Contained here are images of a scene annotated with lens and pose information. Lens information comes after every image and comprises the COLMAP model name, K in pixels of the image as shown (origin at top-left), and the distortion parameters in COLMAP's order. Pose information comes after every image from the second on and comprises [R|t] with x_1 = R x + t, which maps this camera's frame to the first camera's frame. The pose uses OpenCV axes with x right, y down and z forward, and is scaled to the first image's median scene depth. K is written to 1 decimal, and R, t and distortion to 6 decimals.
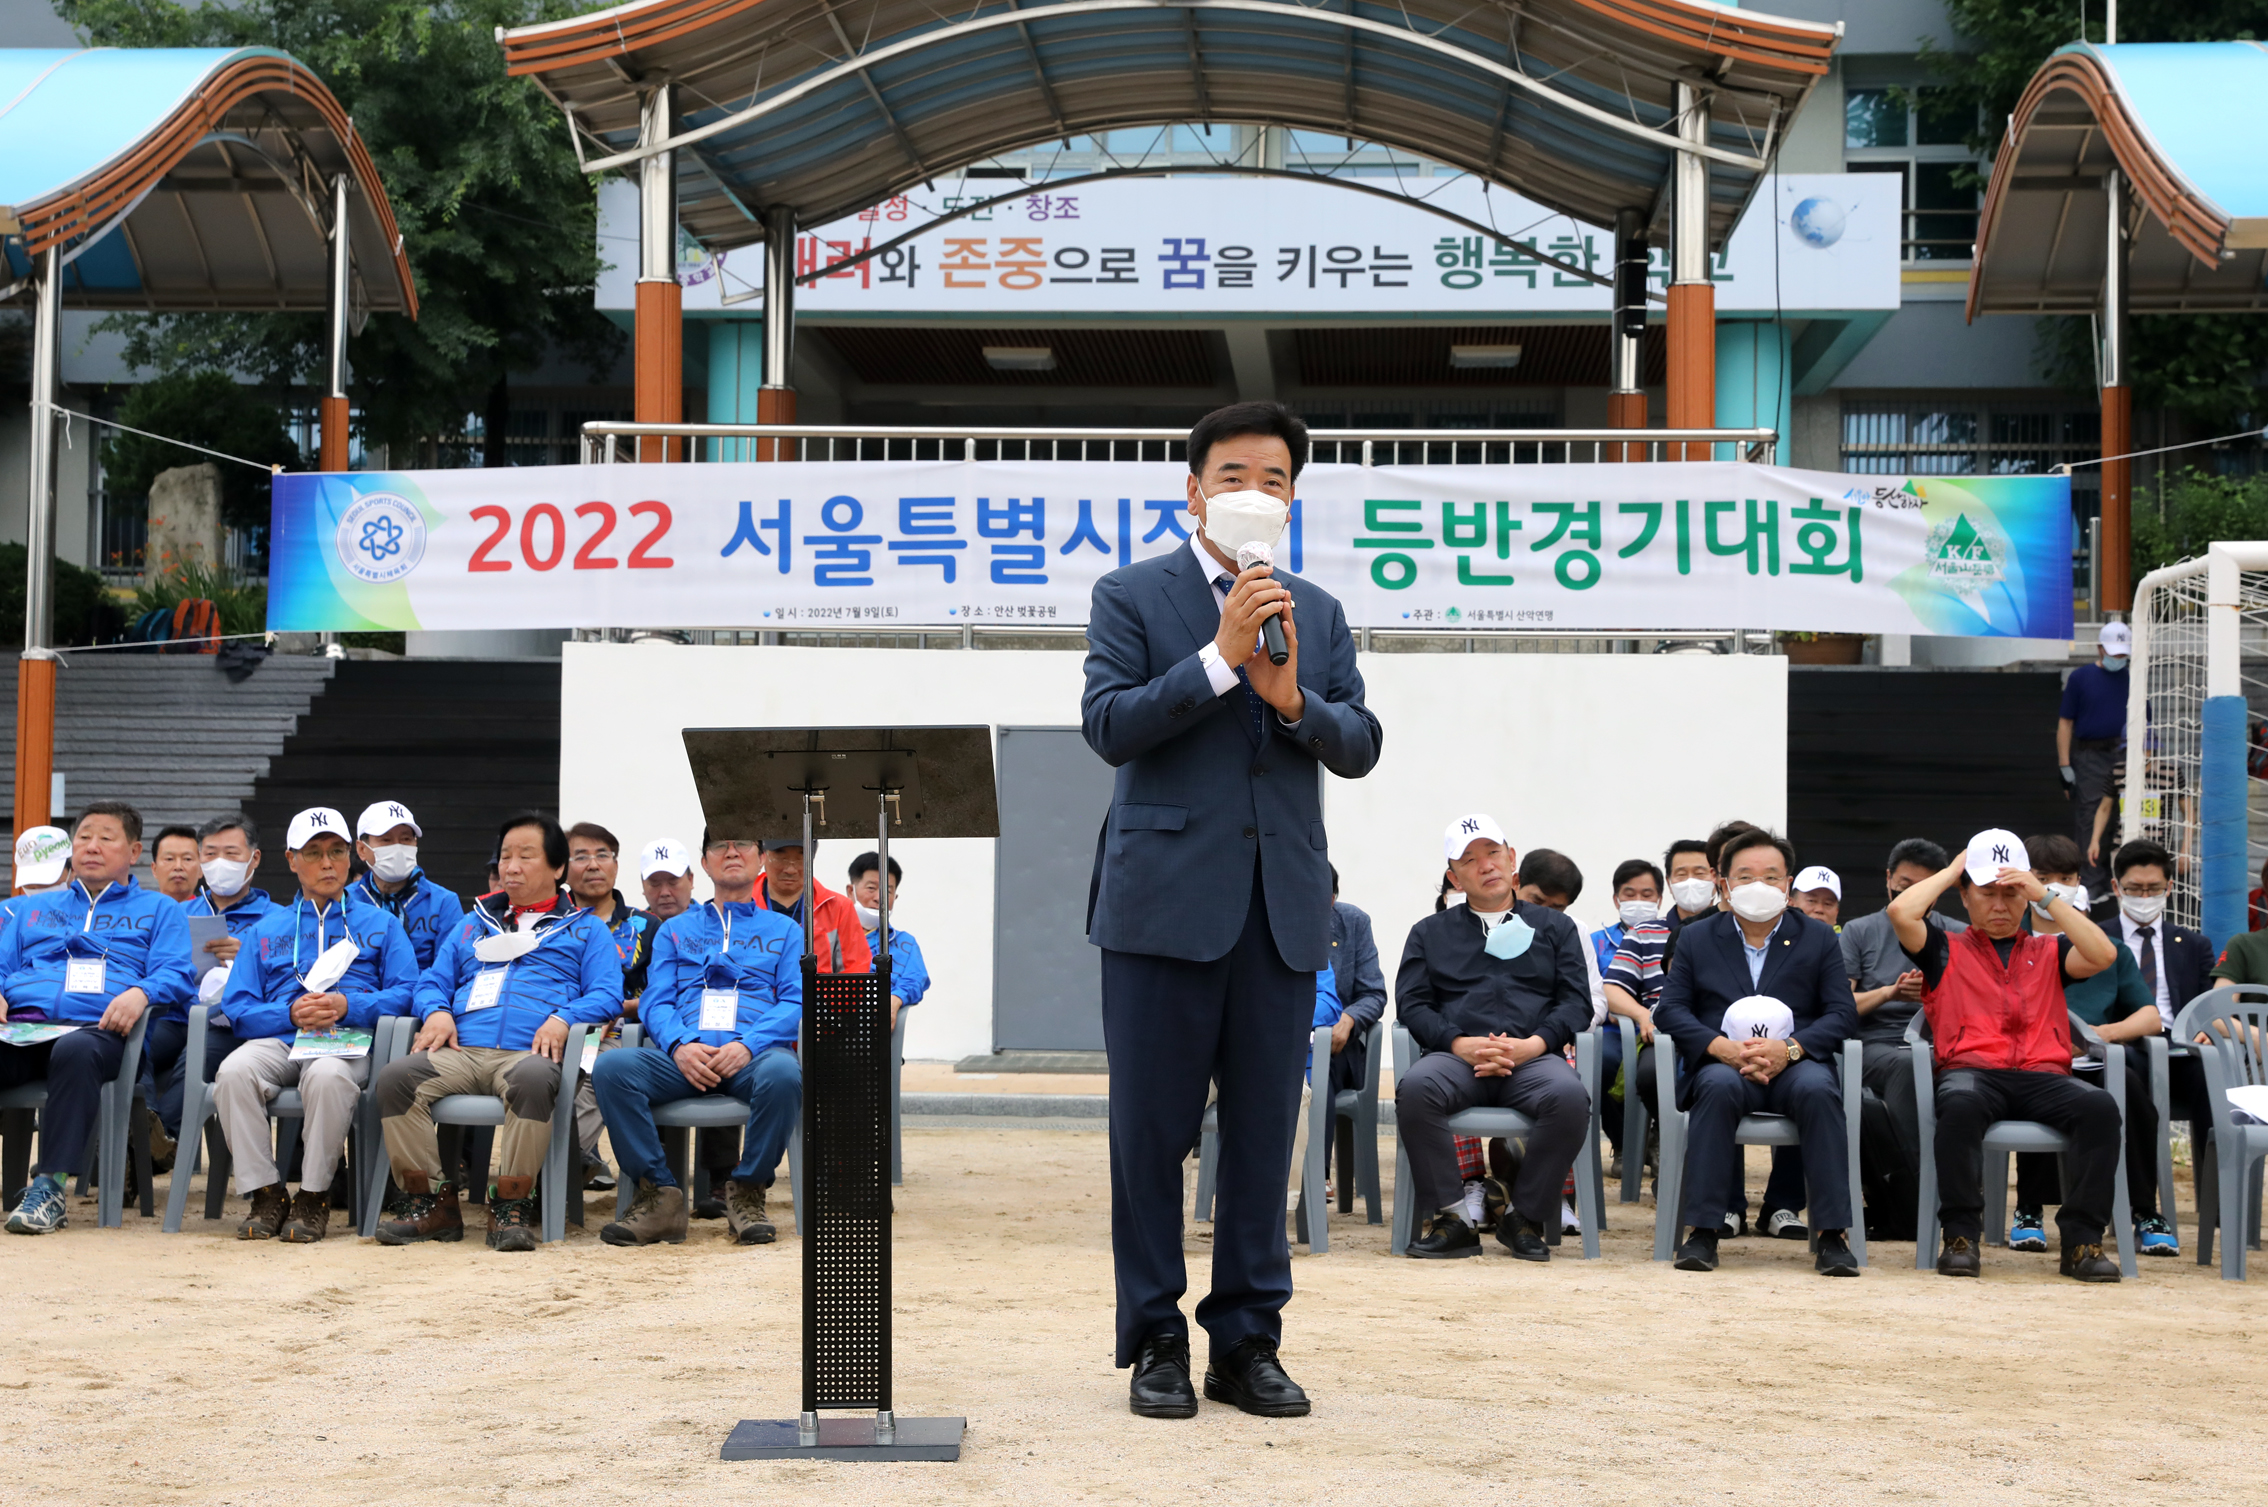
lens RADIAL K [[3258.0, 0, 1134.0], [0, 3258.0, 753.5], [0, 0, 1]] dist [0.083242, 0.201001]
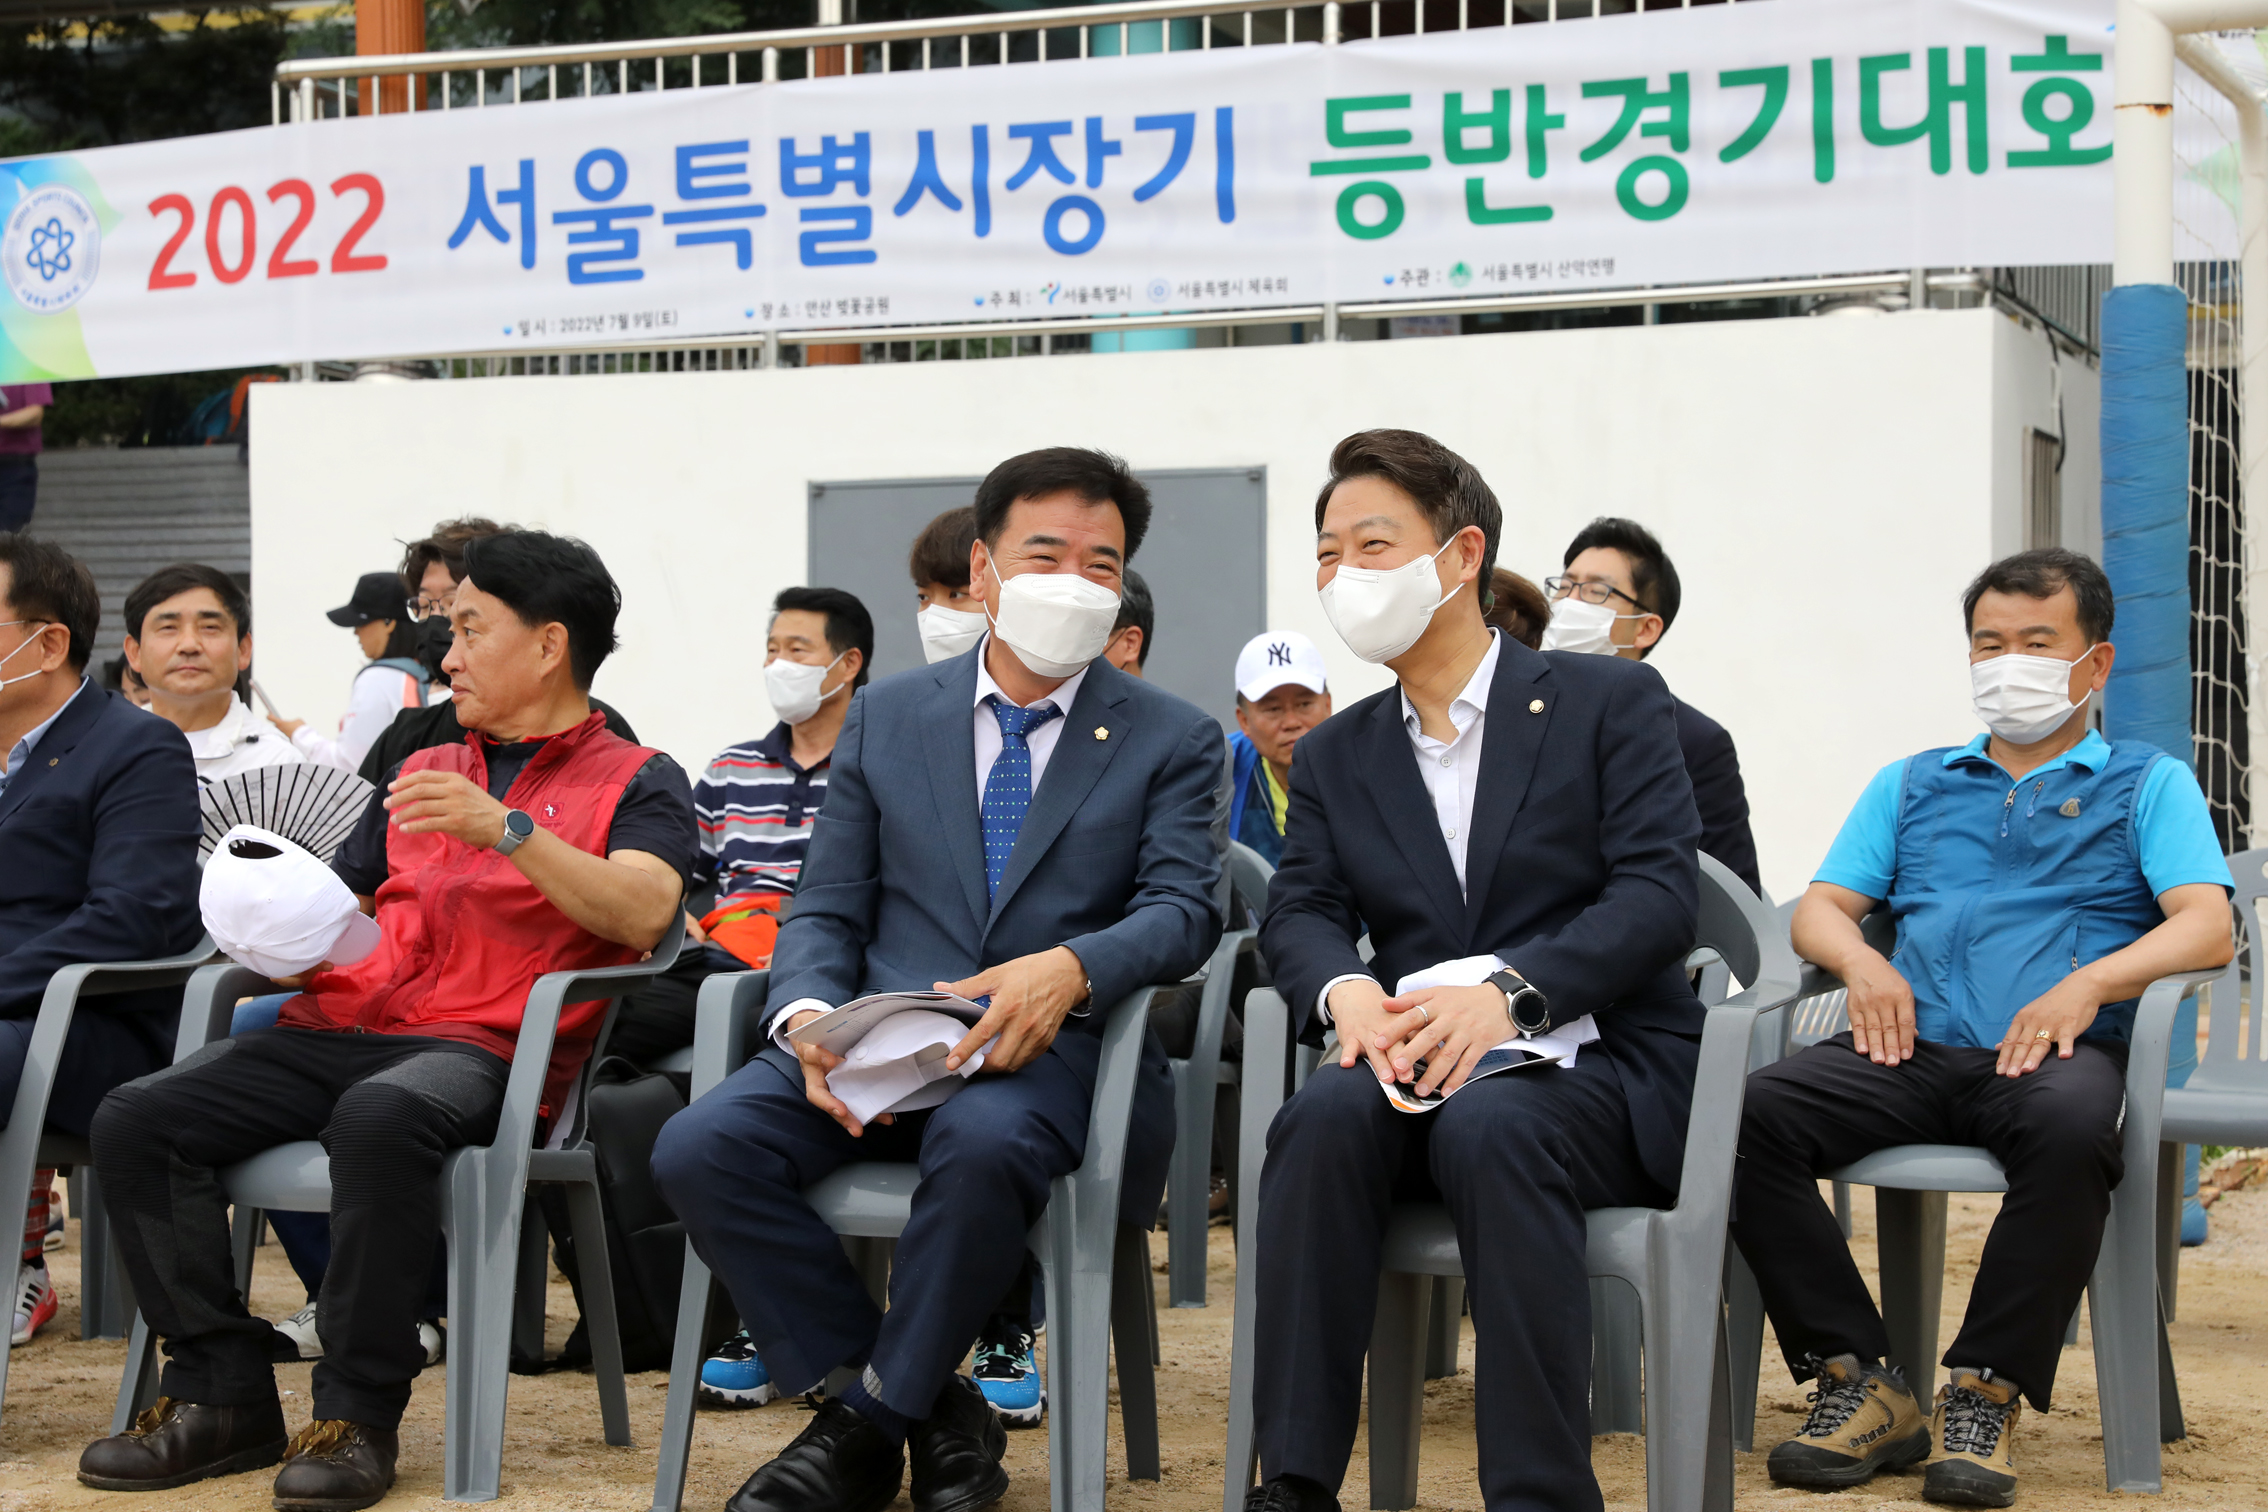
lens RADIAL K [[3923.8, 0, 1134.0], [0, 3923.8, 756.0], [0, 0, 1]] dist [0.174525, 0.210600]
pose [[0.944266, -0.015694, -0.328809, 0.281054], [0.028266, 0.999039, 0.033491, 0.022076], [0.327967, -0.040918, 0.943803, 0.261915]]
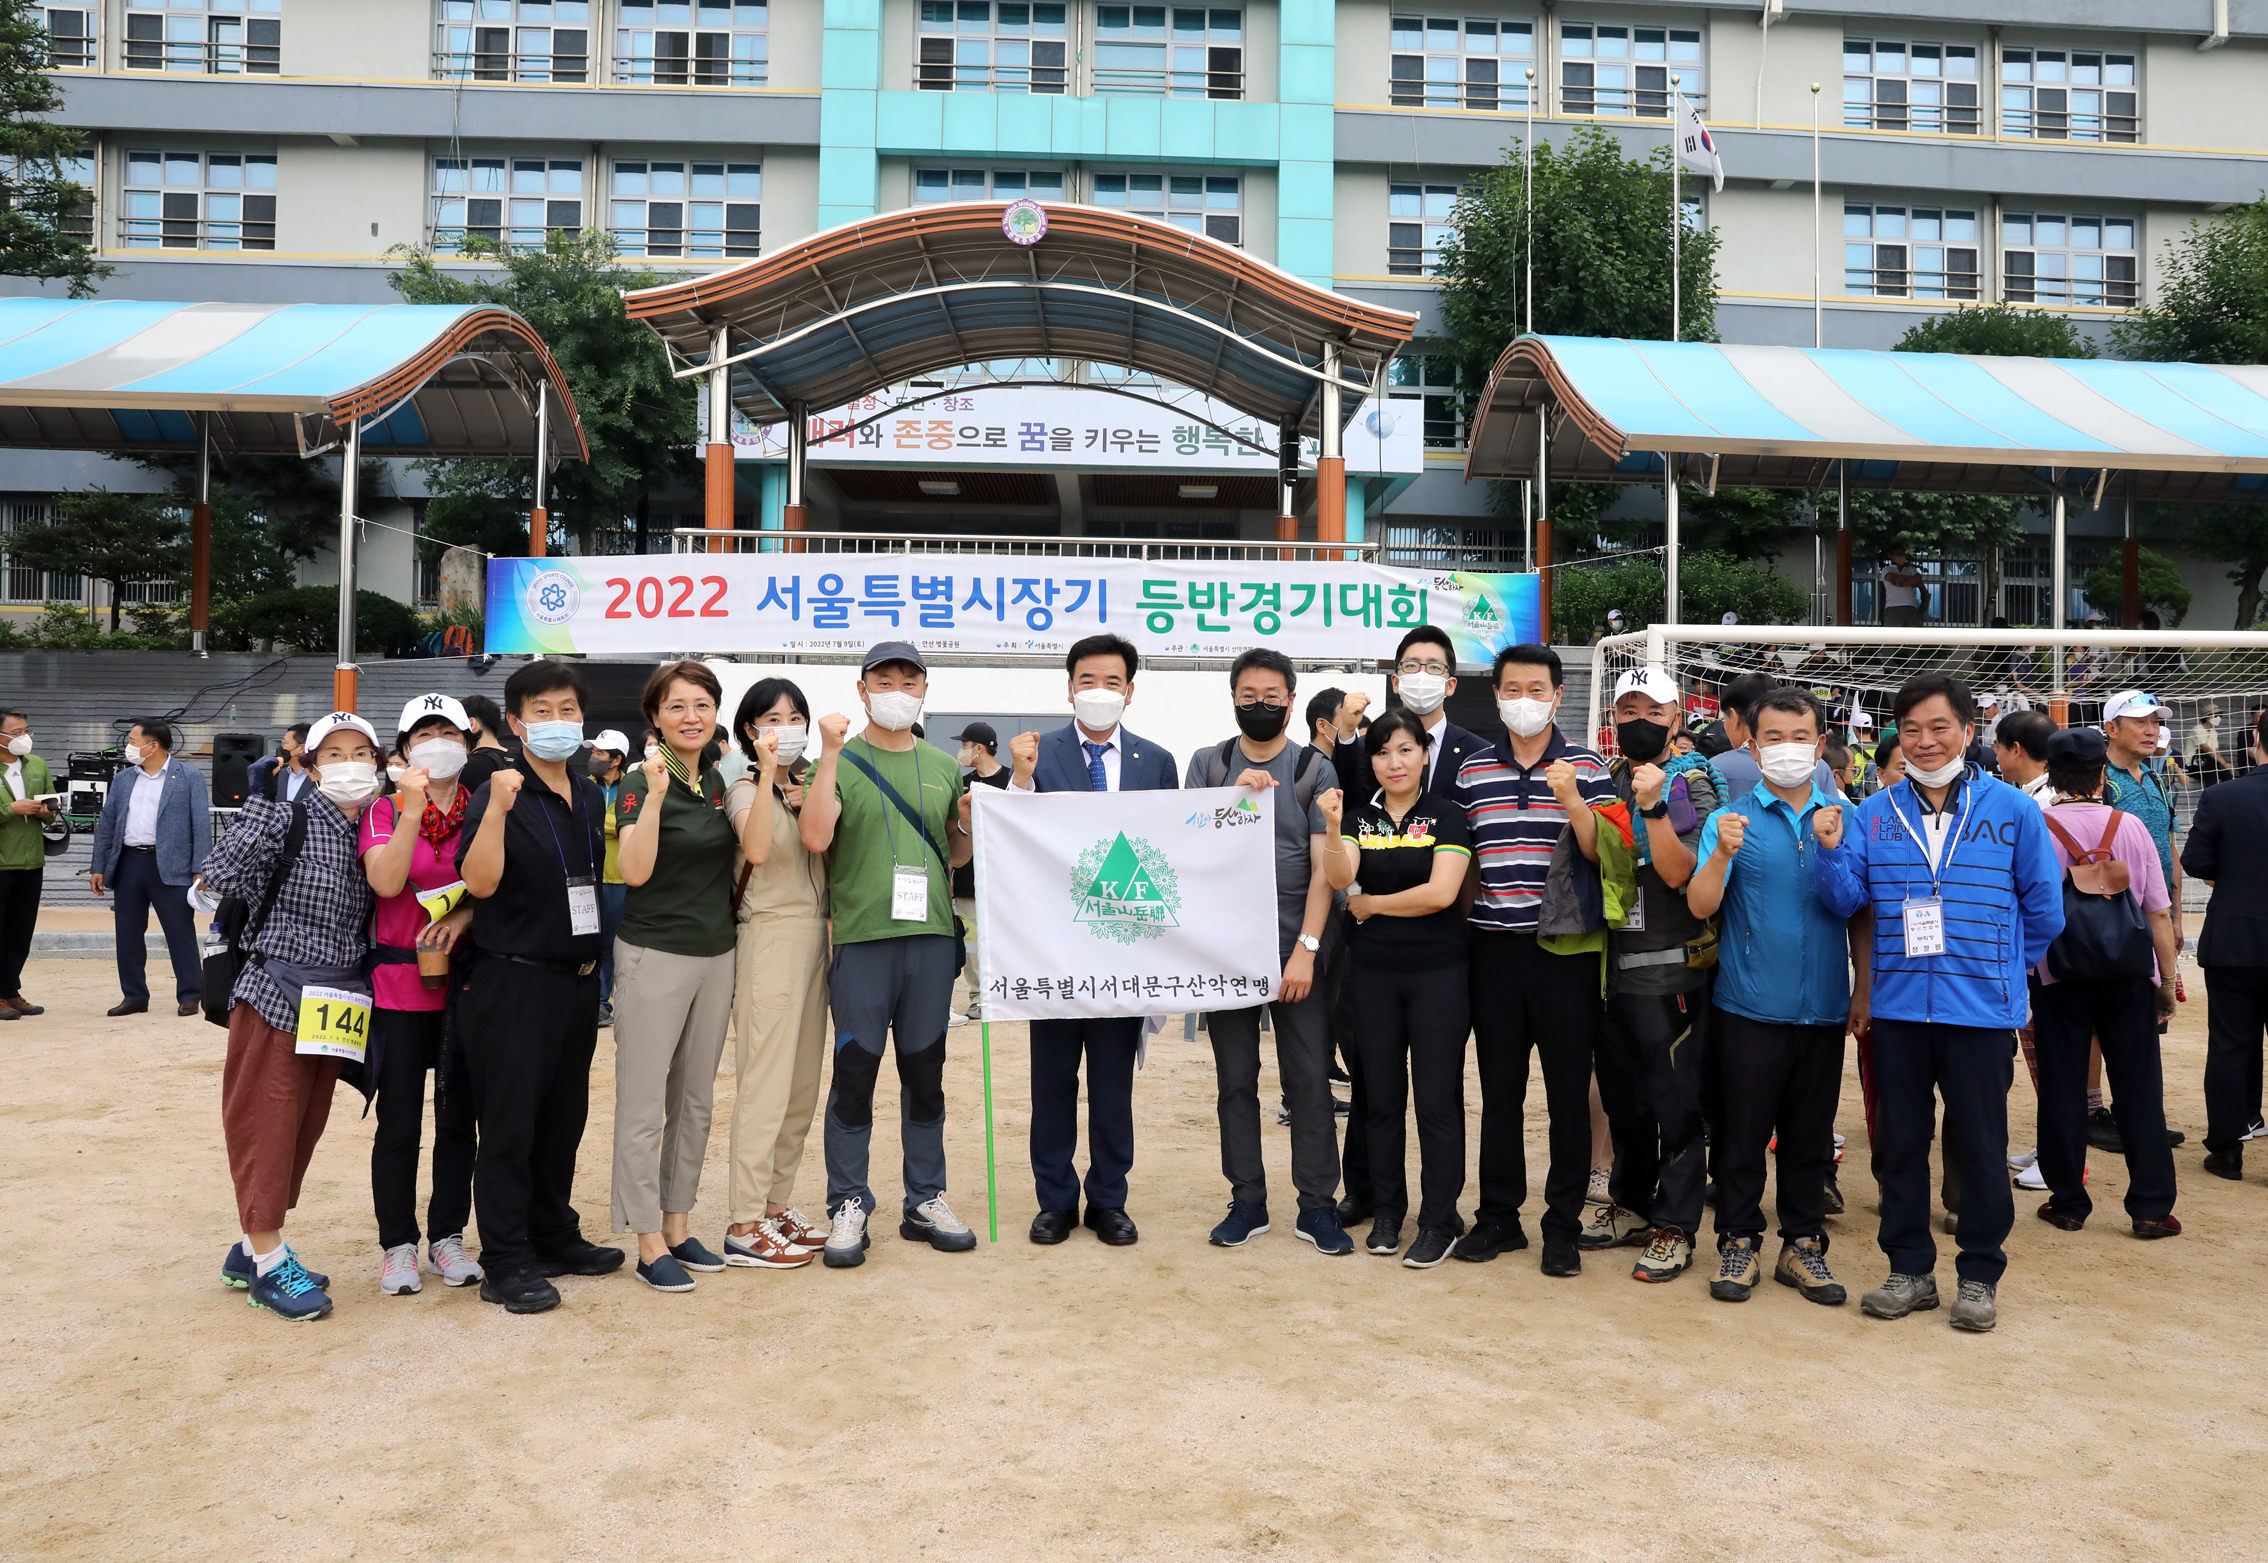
lens RADIAL K [[1665.4, 0, 1217.8], [0, 1665.4, 776.2], [0, 0, 1]] dist [-0.103681, 0.085972]
pose [[0.991575, -0.000938, 0.129528, -0.002787], [-0.005905, 0.998607, 0.052437, -0.021295], [-0.129397, -0.052760, 0.990188, 0.132579]]
